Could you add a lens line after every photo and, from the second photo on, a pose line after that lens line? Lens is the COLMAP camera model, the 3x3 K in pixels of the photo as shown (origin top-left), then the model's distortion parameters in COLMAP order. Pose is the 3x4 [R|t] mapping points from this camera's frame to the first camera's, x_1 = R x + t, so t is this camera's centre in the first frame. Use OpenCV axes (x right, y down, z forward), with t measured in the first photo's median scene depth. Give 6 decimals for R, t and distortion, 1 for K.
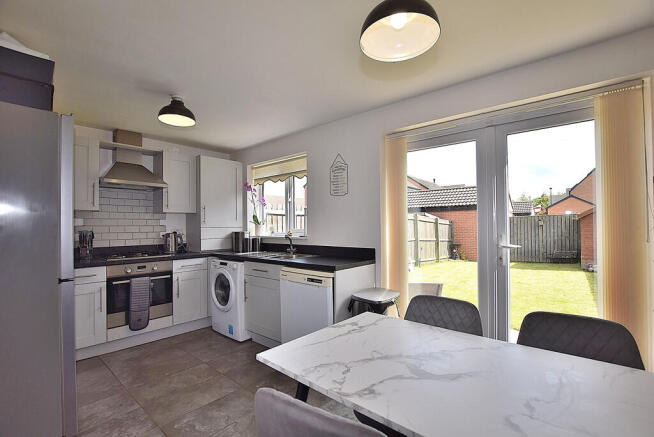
lens RADIAL K [[291.7, 0, 328.0], [0, 291.7, 220.7], [0, 0, 1]] dist [-0.030694, -0.000348]
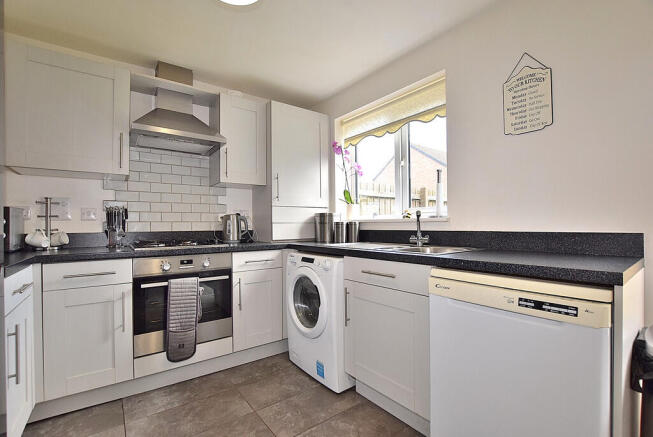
lens RADIAL K [[291.3, 0, 327.0], [0, 291.3, 220.6], [0, 0, 1]] dist [-0.030694, -0.000348]
pose [[0.976961, -0.000634, -0.213417, -0.196265], [0.001742, 0.999986, 0.005006, 0.064258], [0.213411, -0.005262, 0.976948, 0.422415]]
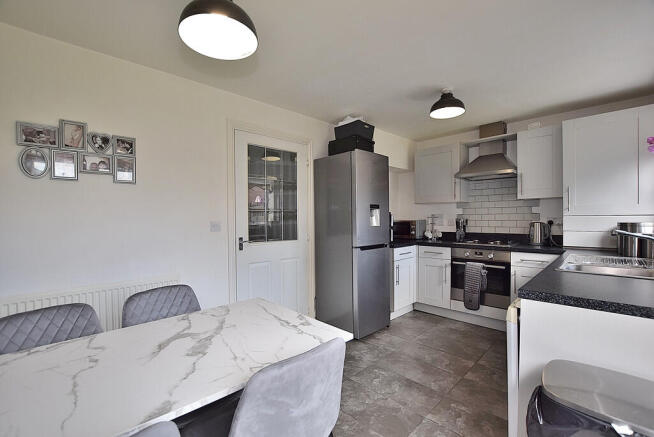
lens RADIAL K [[291.7, 0, 324.1], [0, 291.7, 220.4], [0, 0, 1]] dist [-0.030694, -0.000348]
pose [[-0.104148, 0.019731, -0.994366, 0.453018], [0.028134, 0.999462, 0.016886, 0.006151], [0.994164, -0.026217, -0.104647, 0.530699]]
